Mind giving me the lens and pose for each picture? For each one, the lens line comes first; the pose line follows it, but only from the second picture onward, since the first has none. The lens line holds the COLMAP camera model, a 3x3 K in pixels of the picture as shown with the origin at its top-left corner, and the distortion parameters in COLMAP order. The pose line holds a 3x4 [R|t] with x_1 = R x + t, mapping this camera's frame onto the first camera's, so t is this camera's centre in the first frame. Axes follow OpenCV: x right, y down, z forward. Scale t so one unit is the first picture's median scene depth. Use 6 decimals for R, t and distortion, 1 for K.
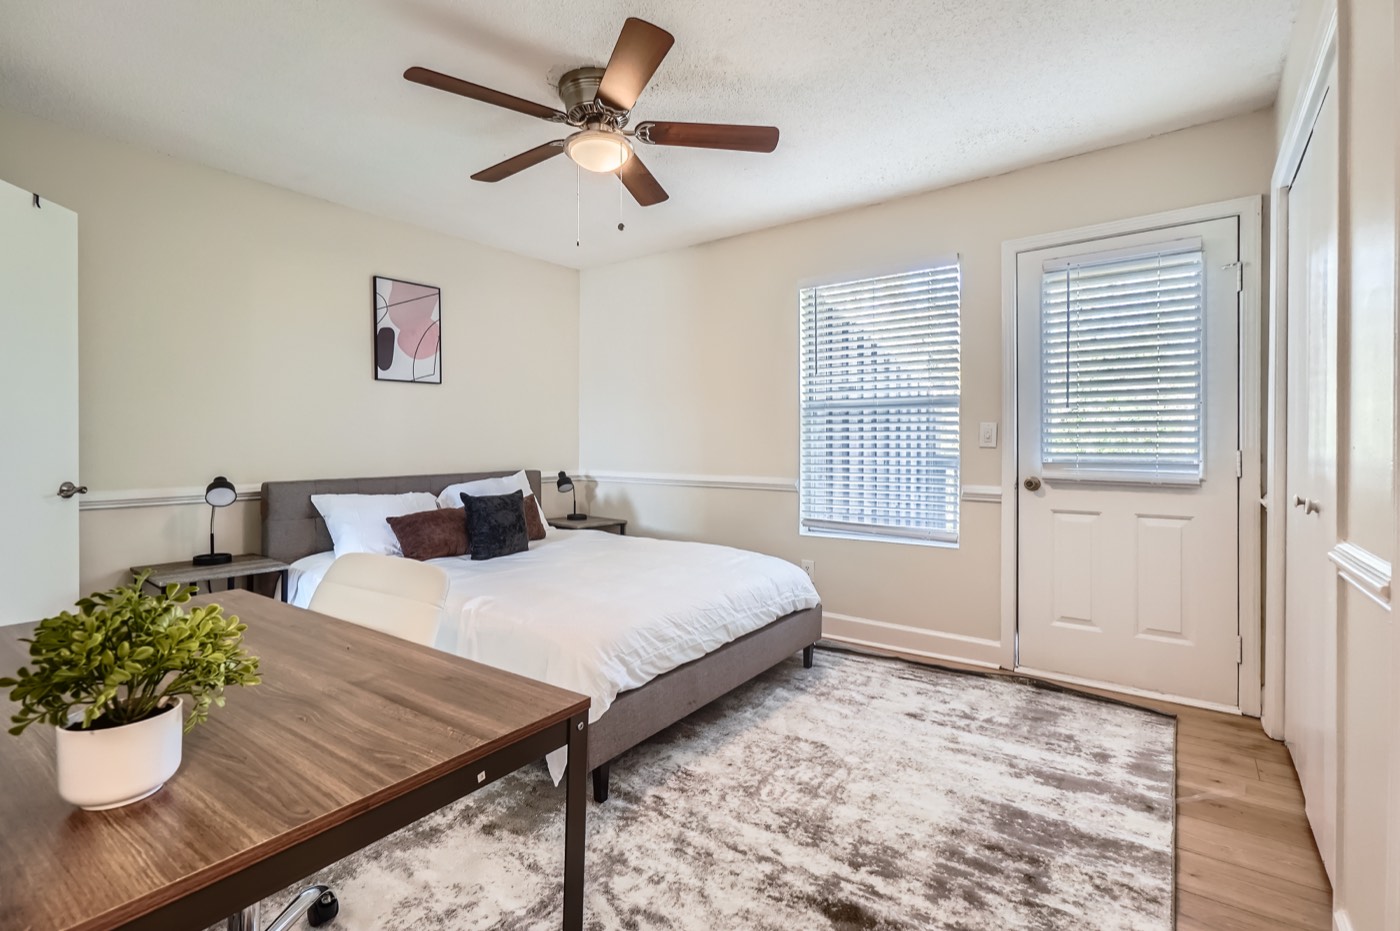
lens RADIAL K [[618.6, 0, 703.2], [0, 618.6, 463.5], [0, 0, 1]] dist [-0.017759, 0.000046]
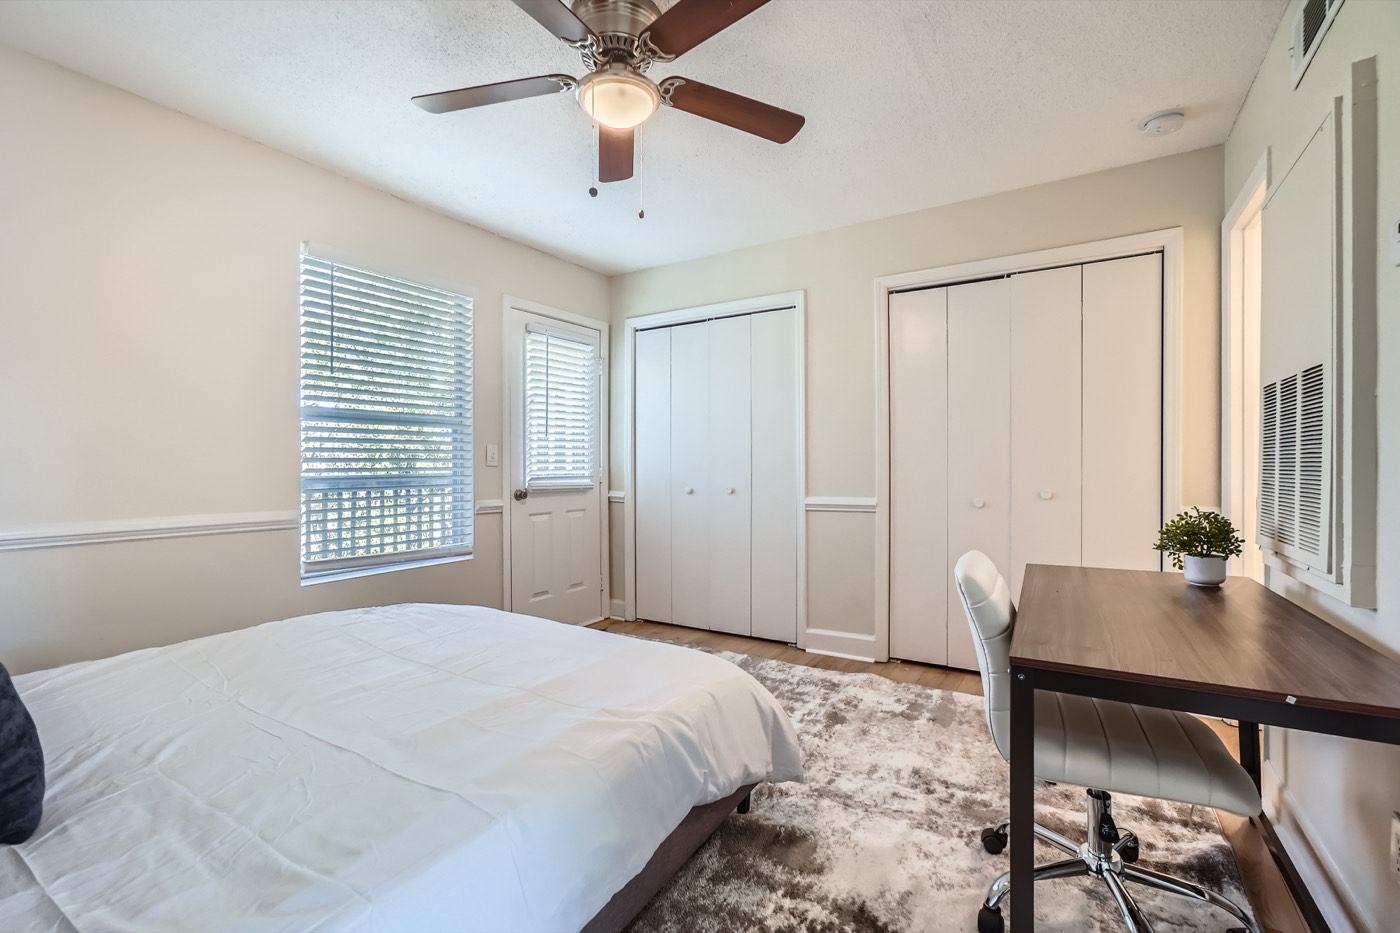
lens RADIAL K [[618.6, 0, 703.2], [0, 618.6, 464.5], [0, 0, 1]] dist [-0.017759, 0.000046]
pose [[-0.083598, -0.000796, 0.996499, -0.780970], [0.032116, 0.999478, 0.003493, -0.021787], [-0.995982, 0.032295, -0.083529, 0.752669]]
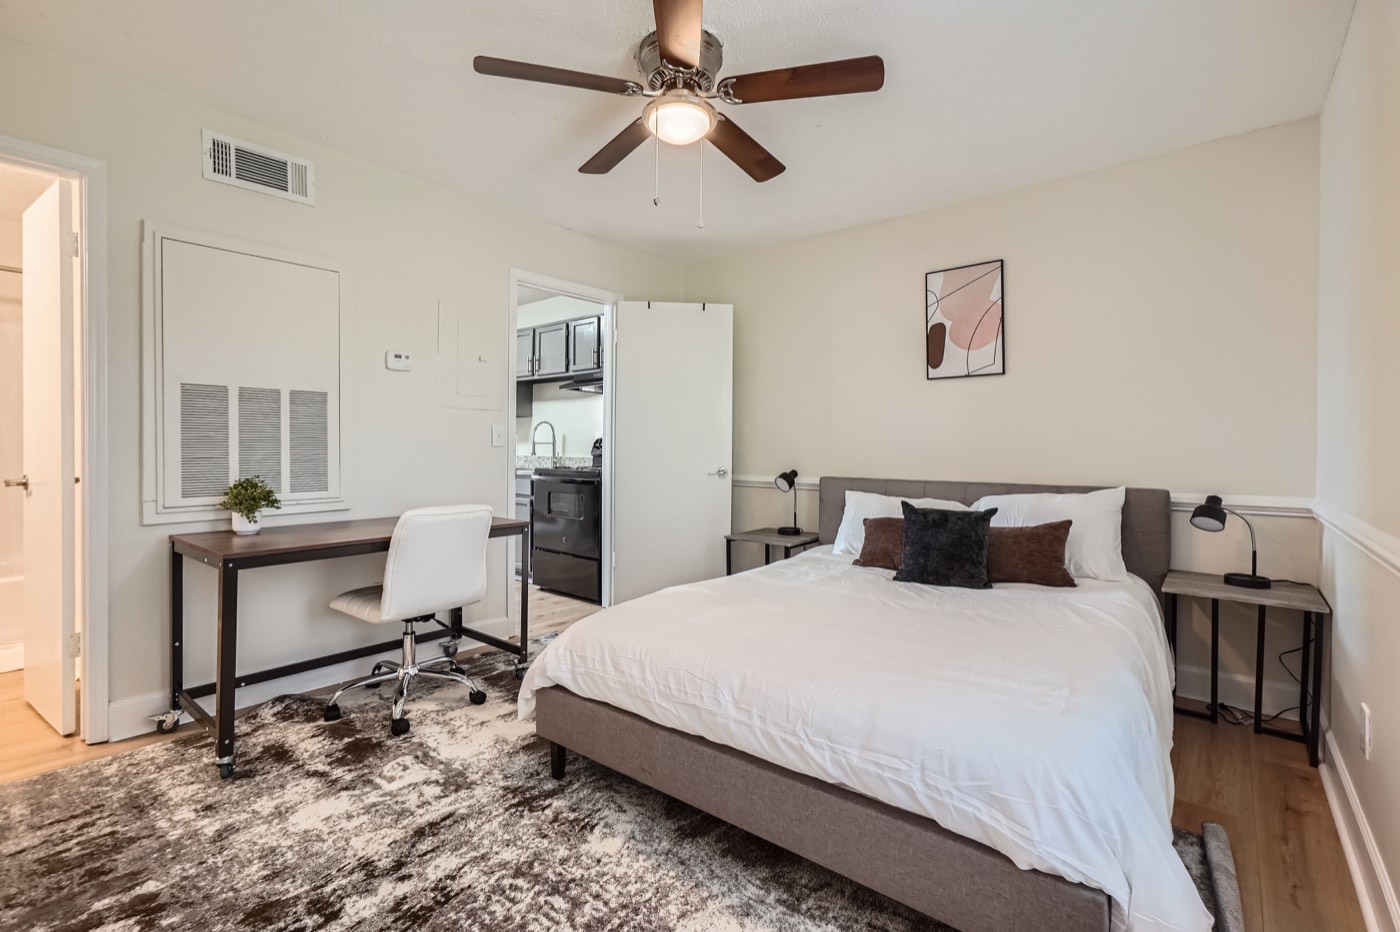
lens RADIAL K [[637.6, 0, 700.0], [0, 637.6, 466.0], [0, 0, 1]] dist [-0.023755, 0.000198]
pose [[-0.045656, 0.025378, -0.998635, 0.590175], [-0.041574, 0.998763, 0.027282, -0.016230], [0.998092, 0.042763, -0.044545, 0.839786]]
